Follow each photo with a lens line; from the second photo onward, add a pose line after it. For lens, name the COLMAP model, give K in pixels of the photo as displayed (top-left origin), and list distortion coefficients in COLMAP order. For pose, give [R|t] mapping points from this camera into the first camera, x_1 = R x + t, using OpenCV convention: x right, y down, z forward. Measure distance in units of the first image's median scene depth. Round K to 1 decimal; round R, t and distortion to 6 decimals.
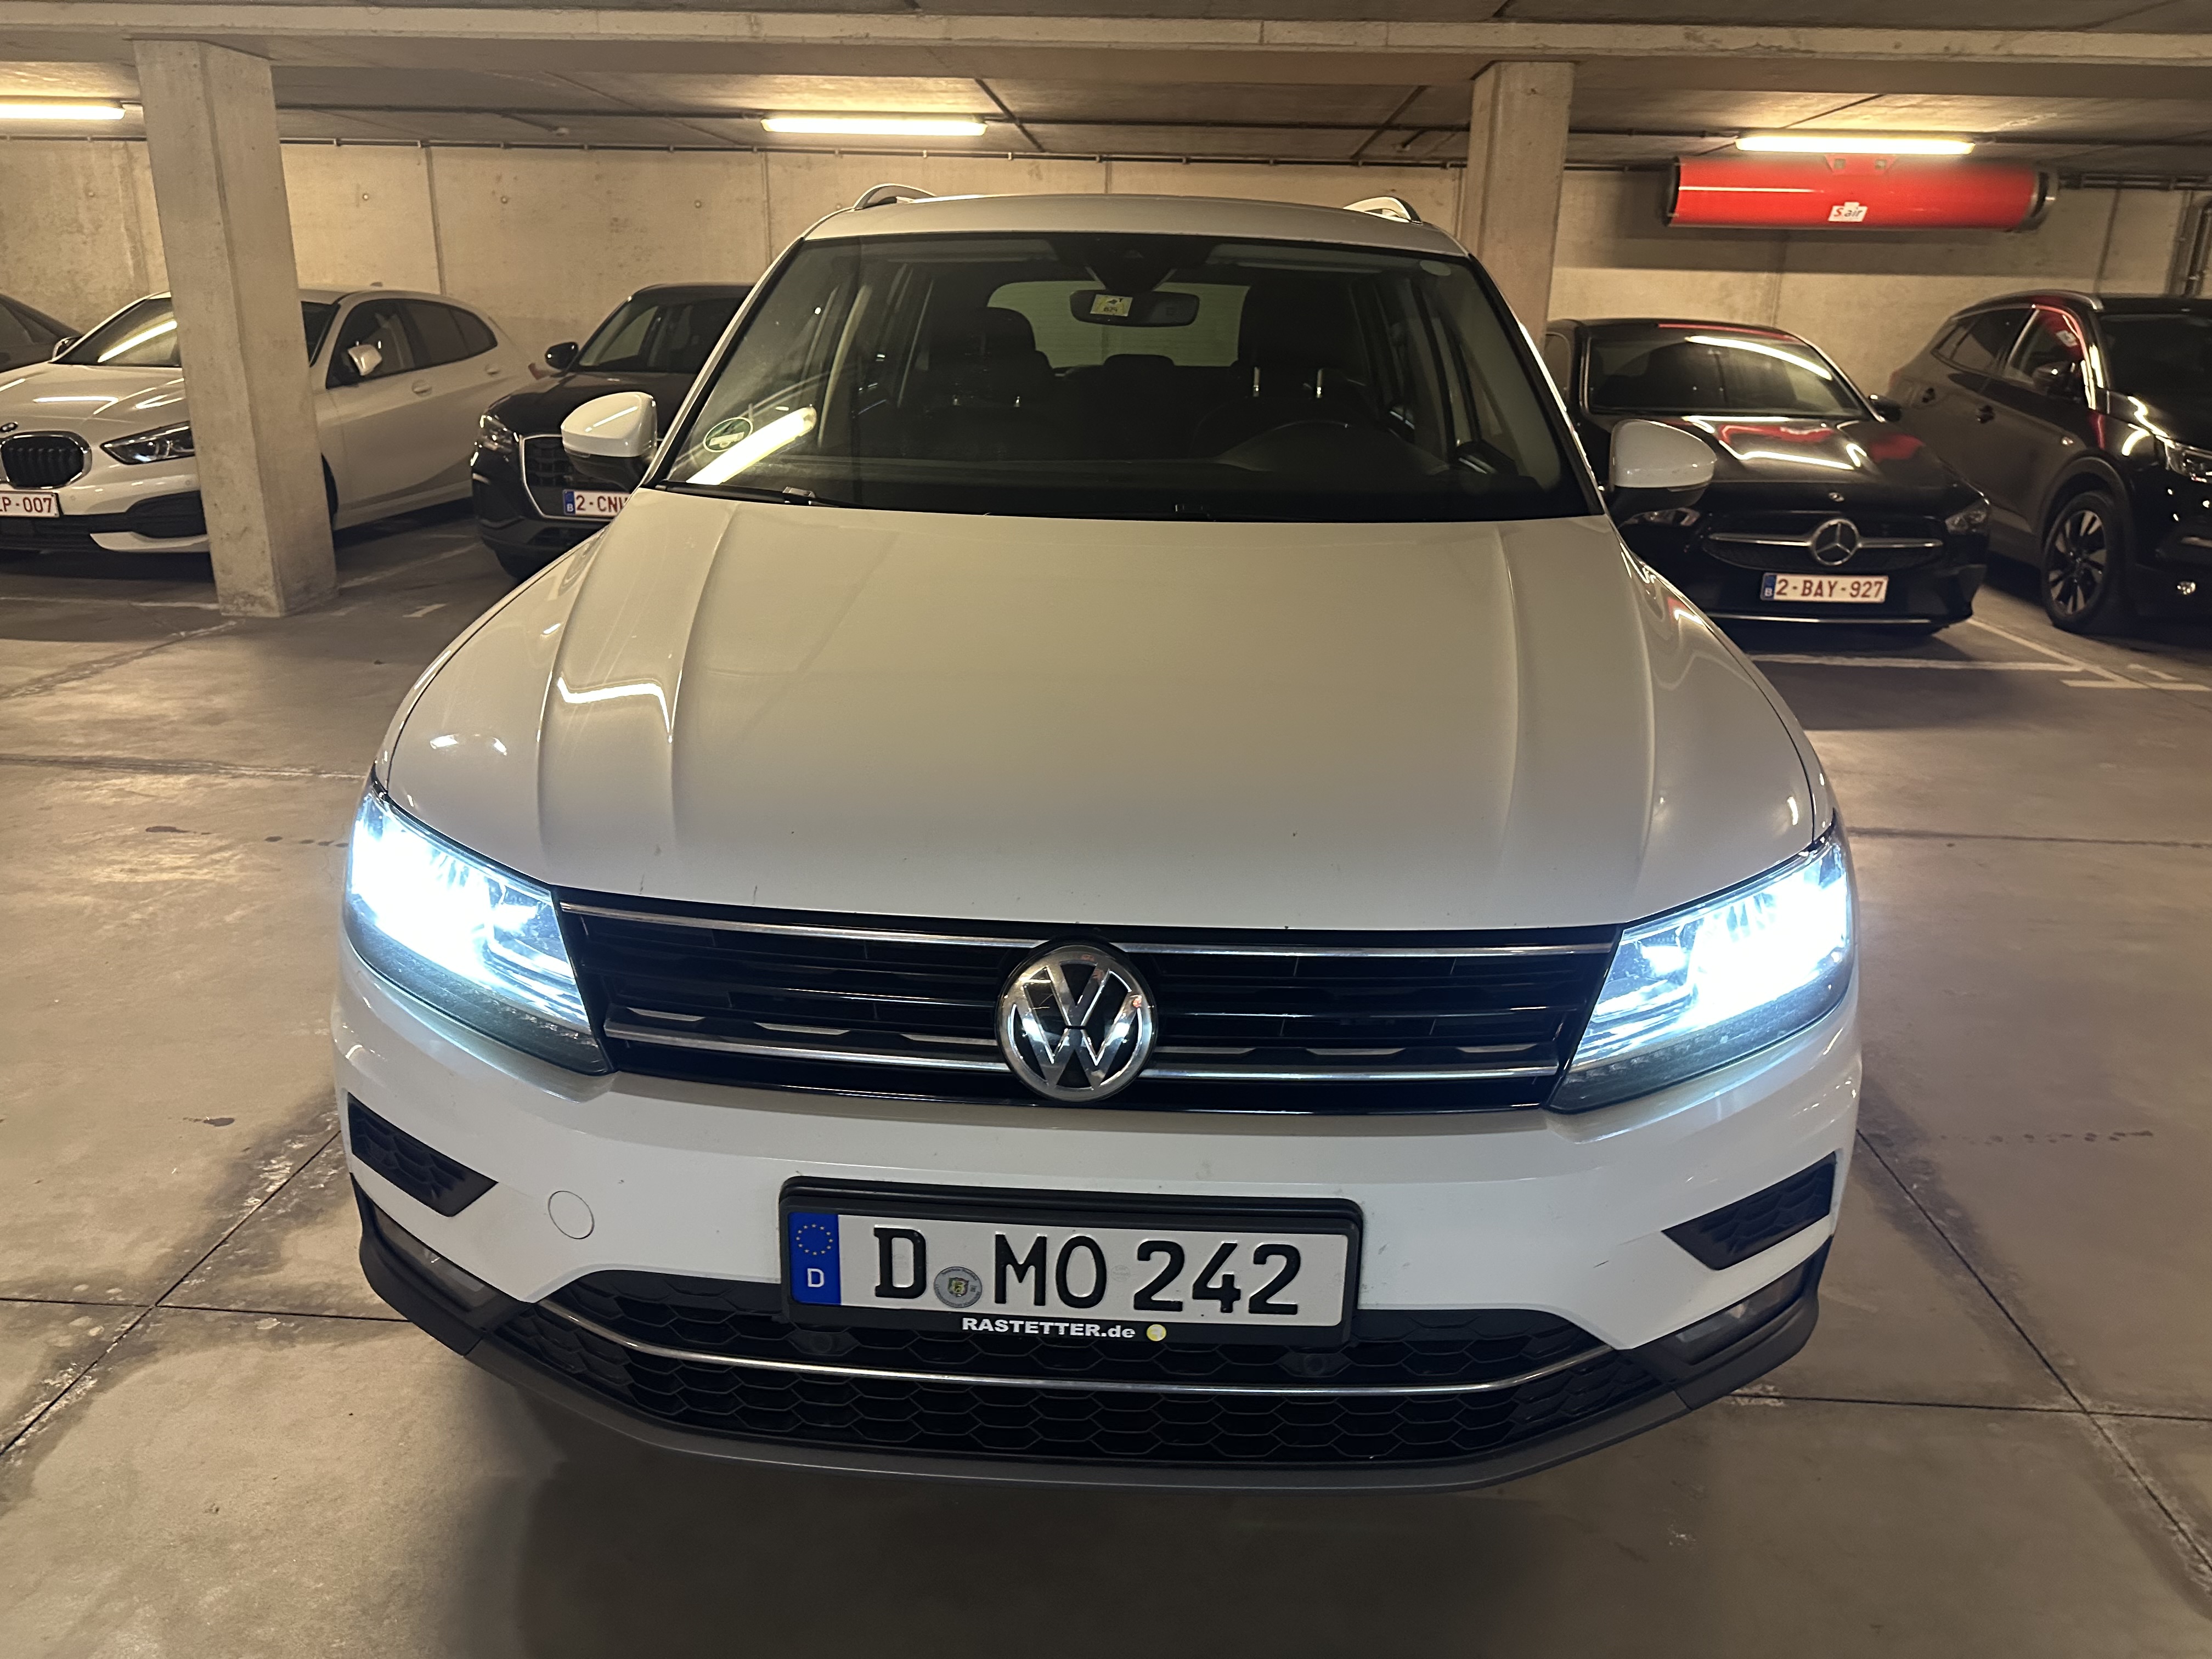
lens RADIAL K [[1562.3, 0, 1106.0], [0, 1562.3, 829.5], [0, 0, 1]] dist [-0.002773, -0.001614]
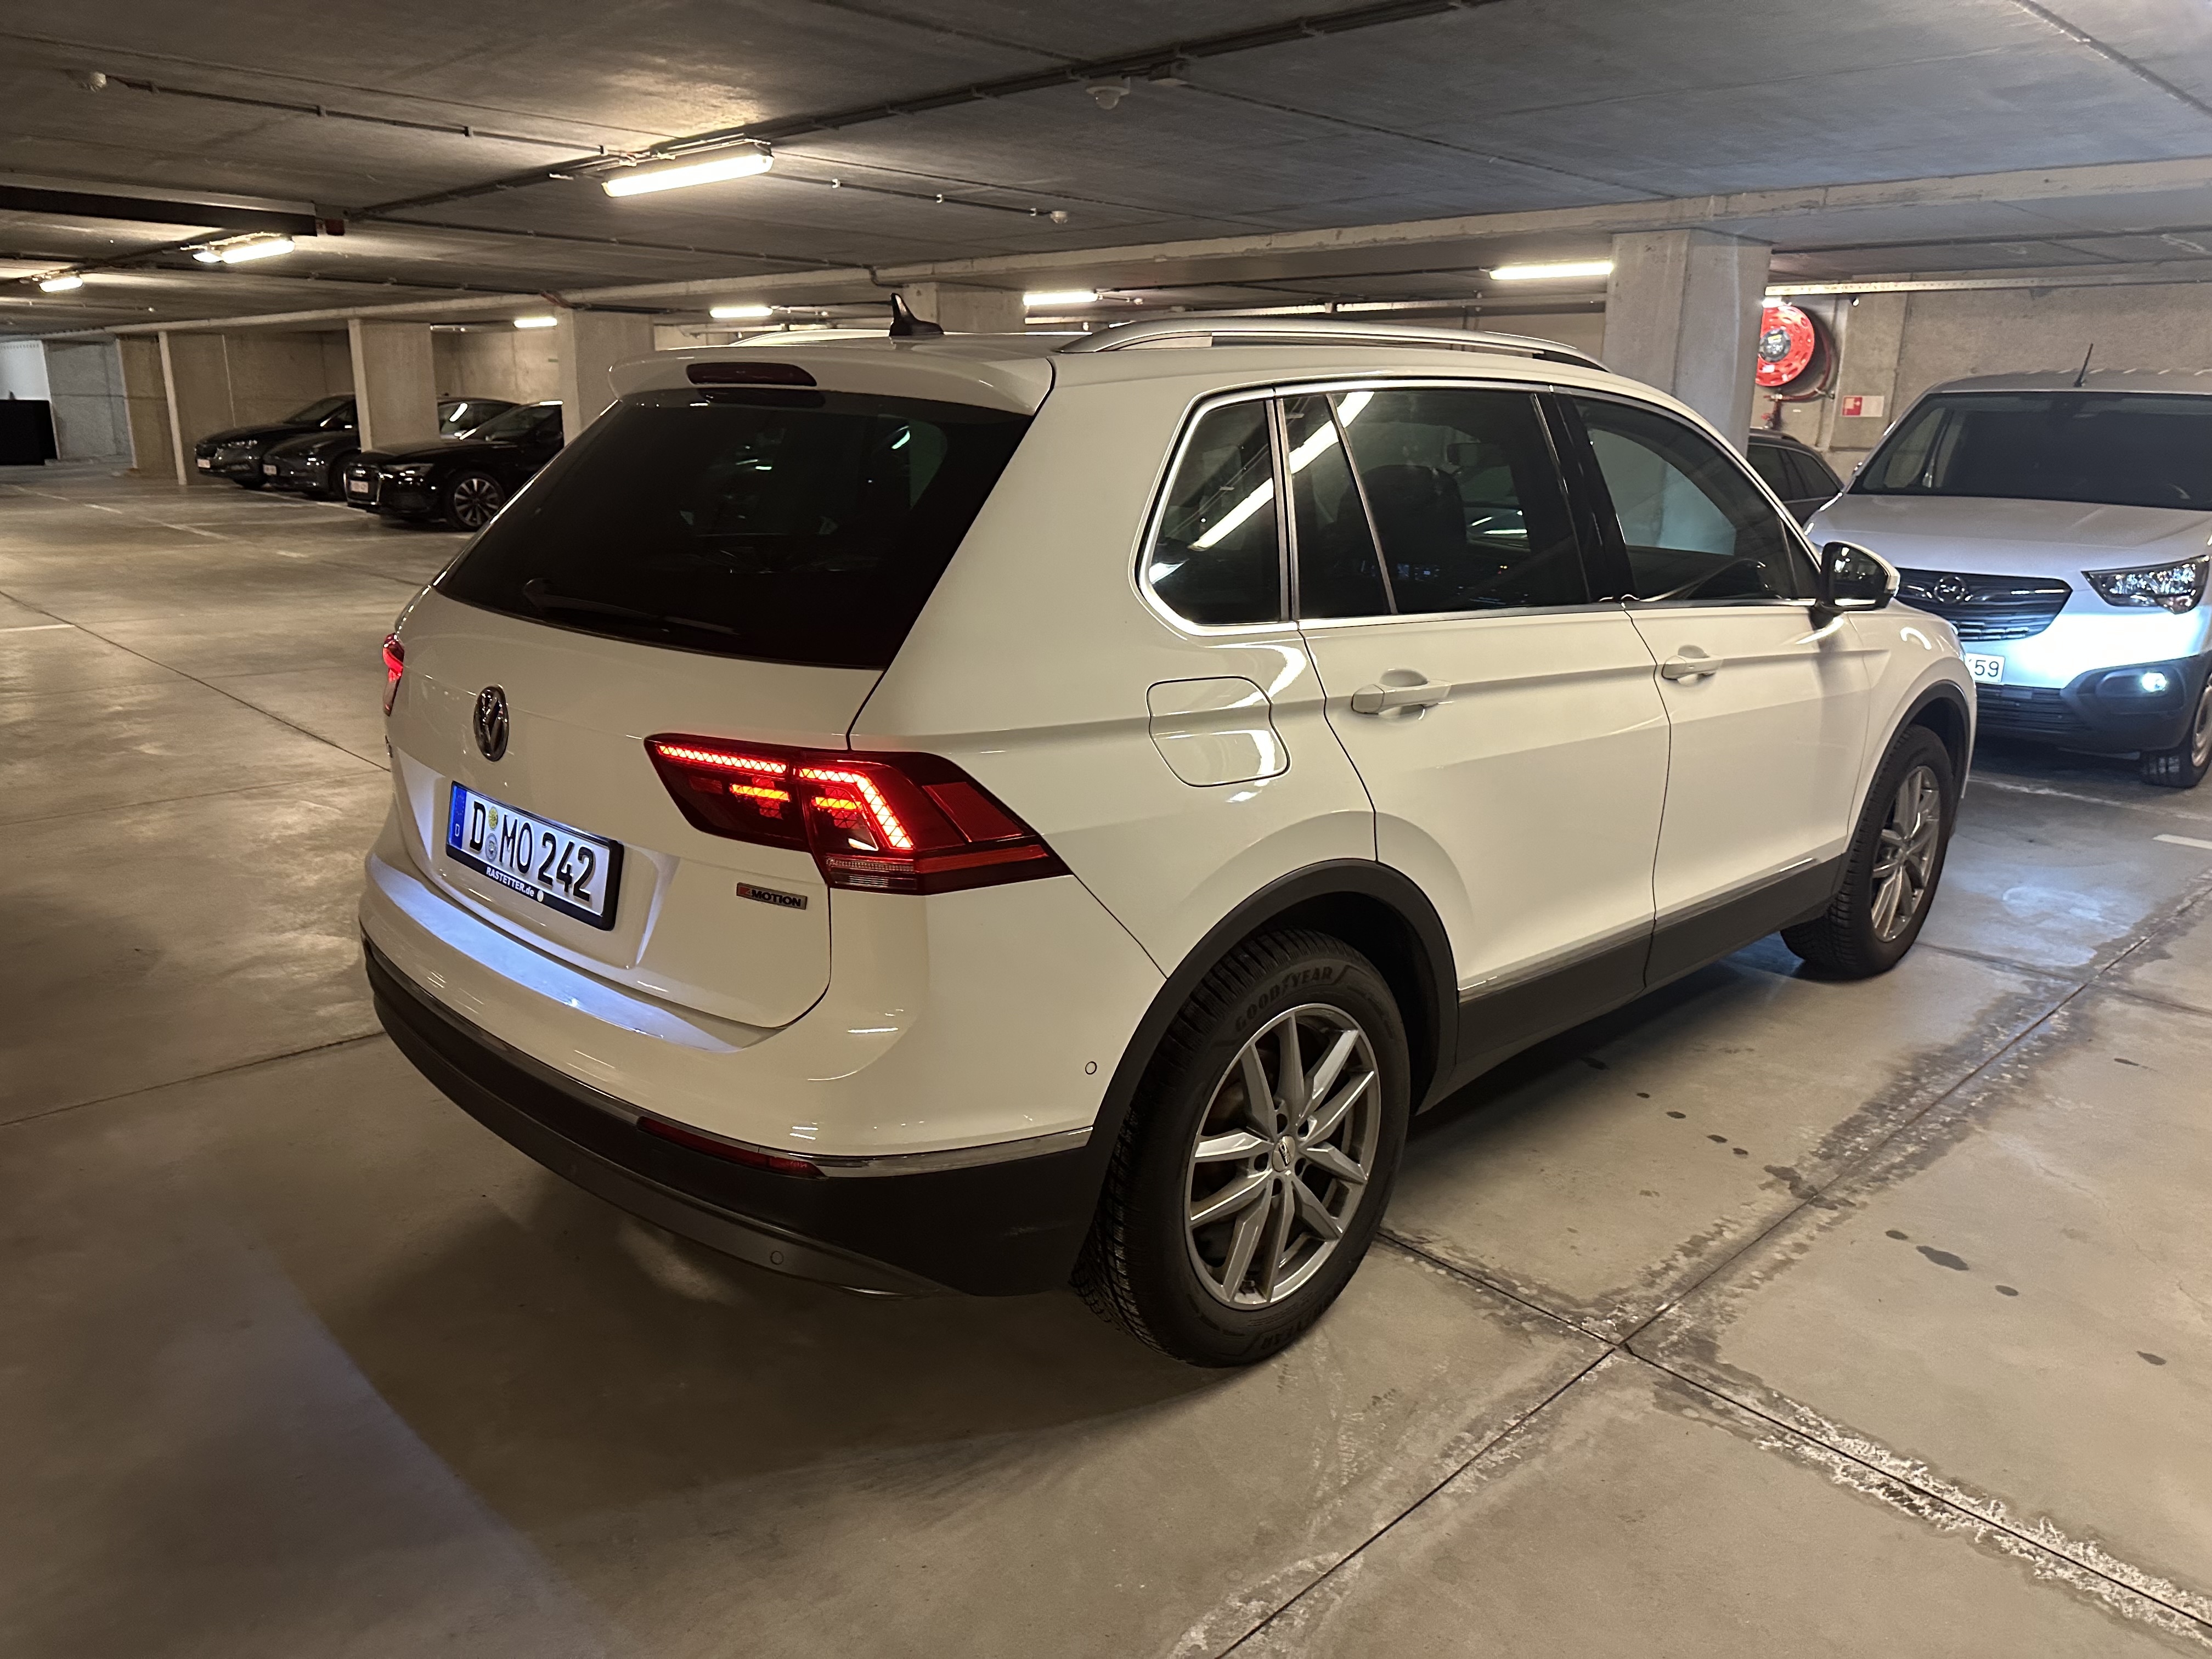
lens RADIAL K [[1568.2, 0, 1121.8], [0, 1568.2, 826.7], [0, 0, 1]] dist [0.064176, -0.067539]
pose [[-0.736659, -0.208481, 0.643327, -0.360307], [0.178695, 0.857474, 0.482499, -0.386432], [-0.652229, 0.470397, -0.594411, 1.078782]]
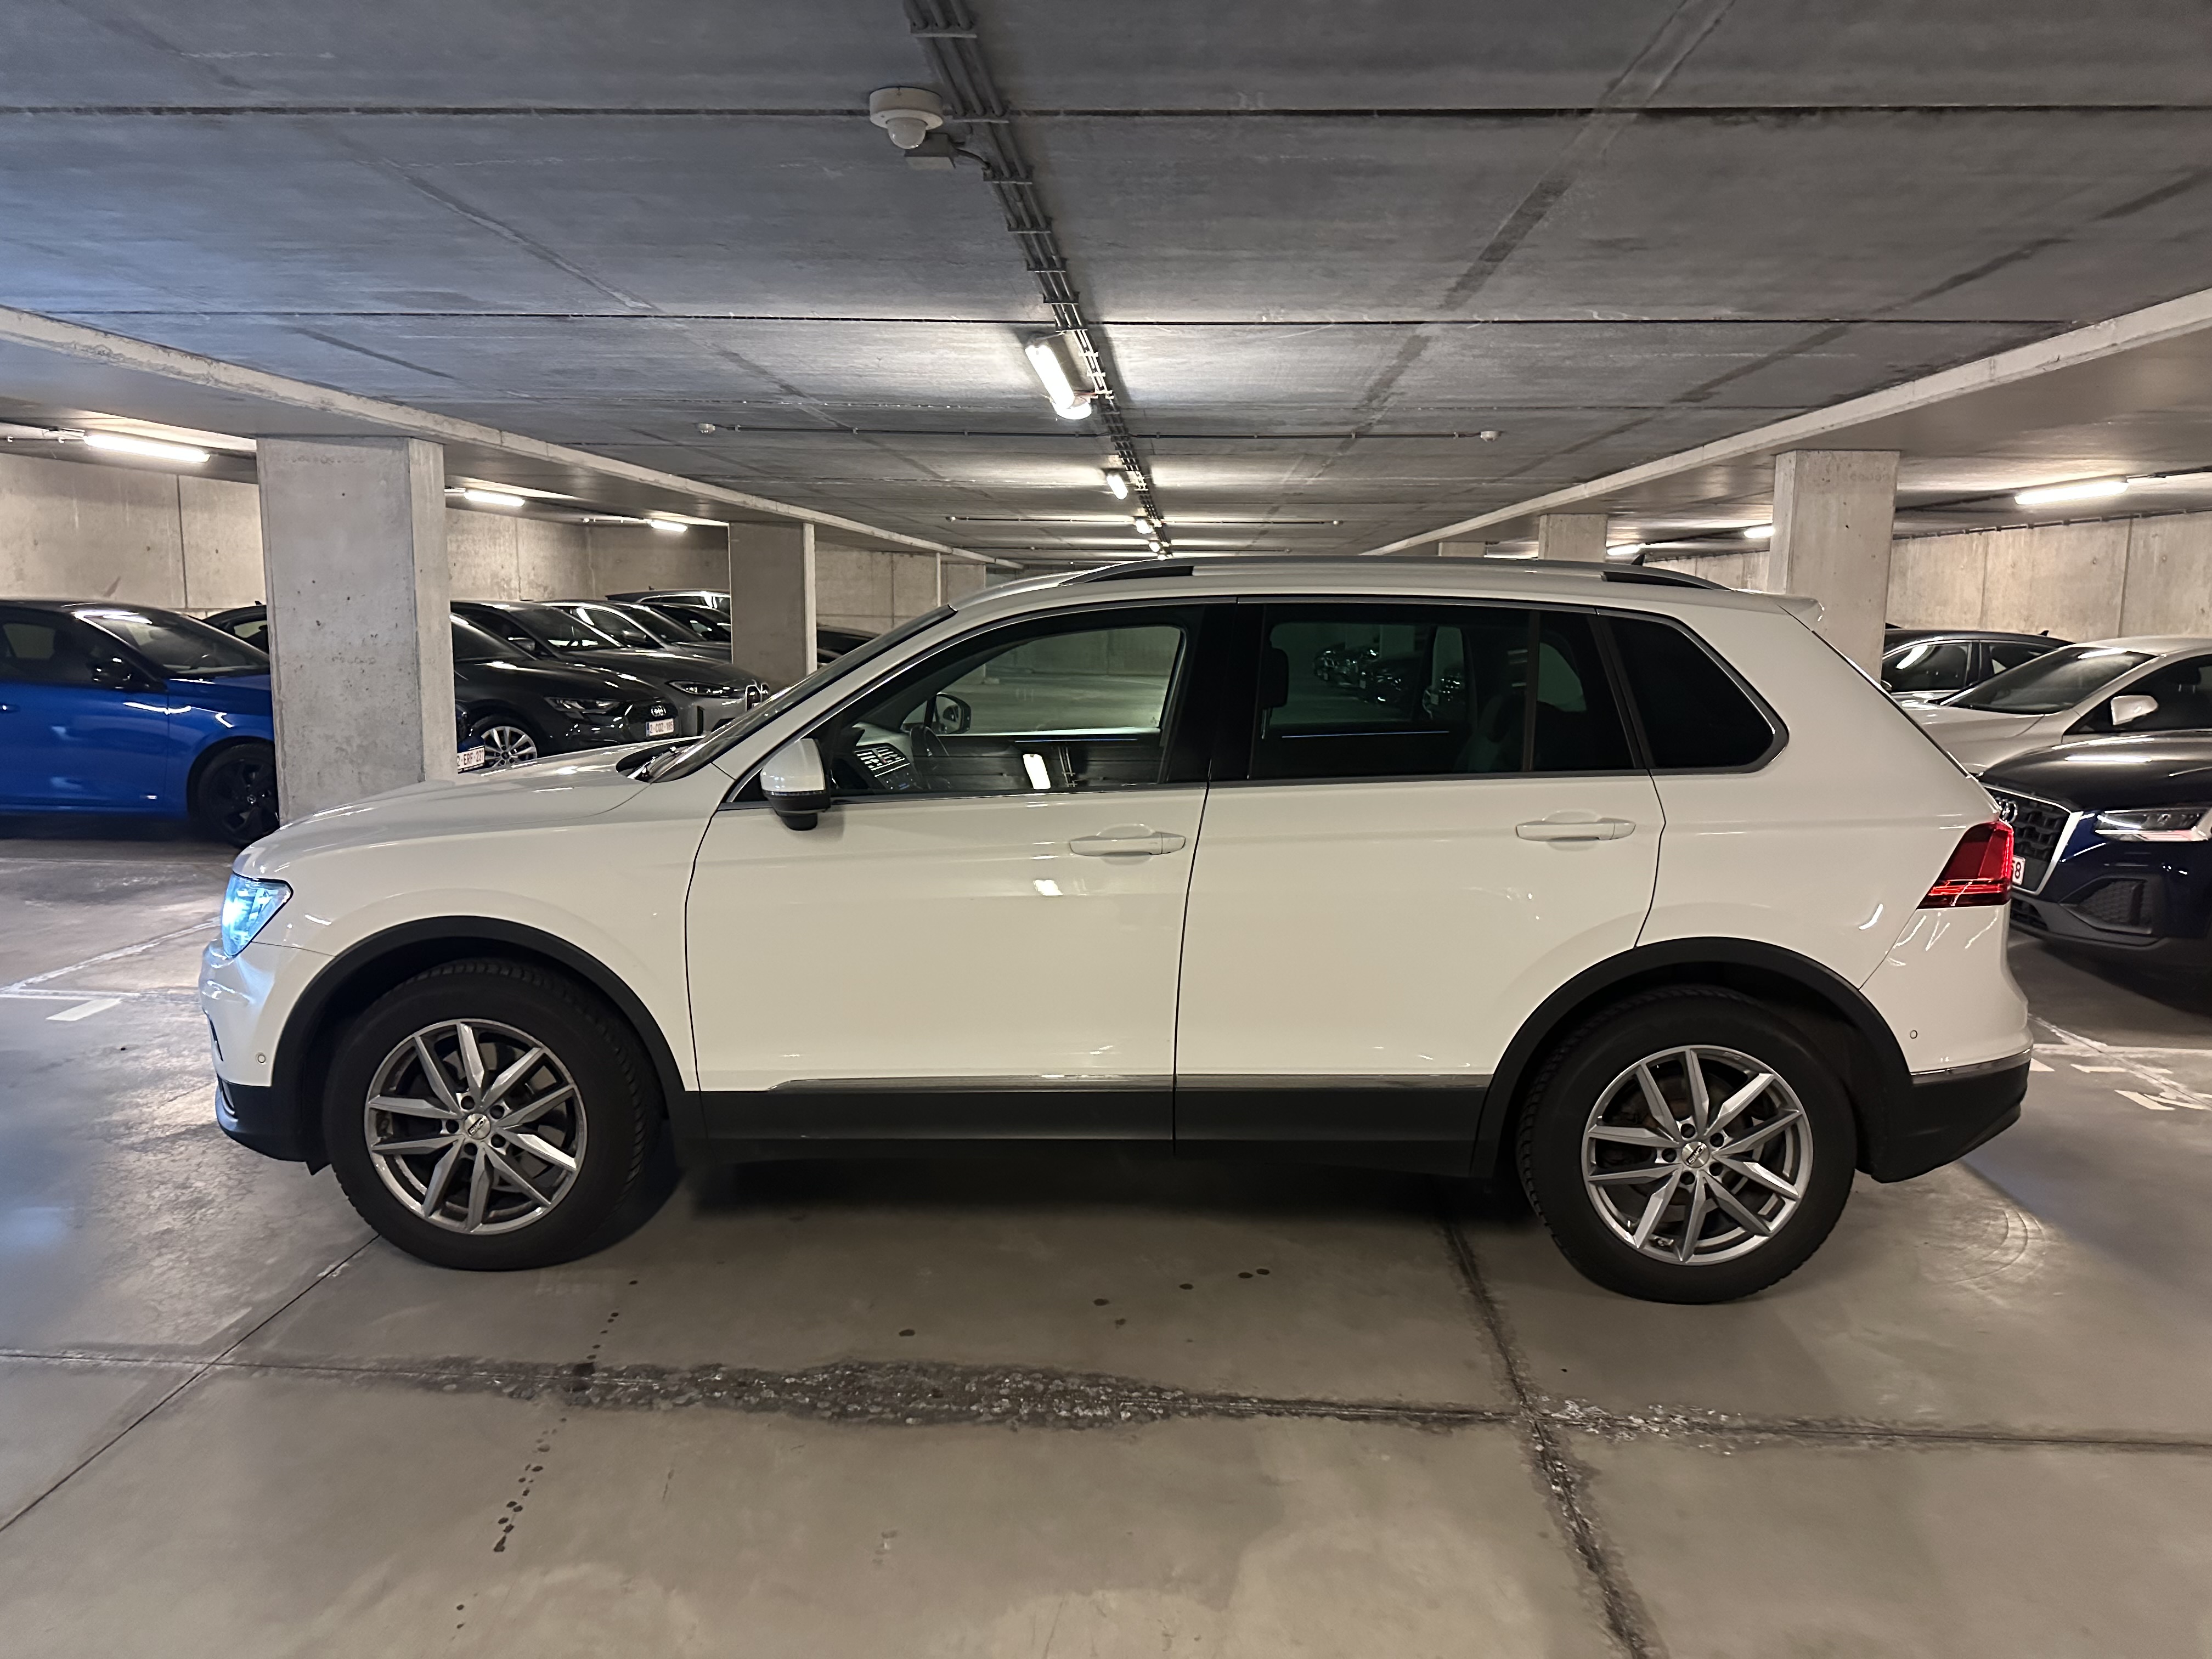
lens RADIAL K [[1553.8, 0, 1128.8], [0, 1553.8, 823.4], [0, 0, 1]] dist [0.049701, -0.056696]
pose [[0.009987, 0.117435, -0.993030, 0.727727], [-0.330448, 0.937675, 0.107566, -0.194709], [0.943771, 0.327070, 0.048171, 0.561780]]
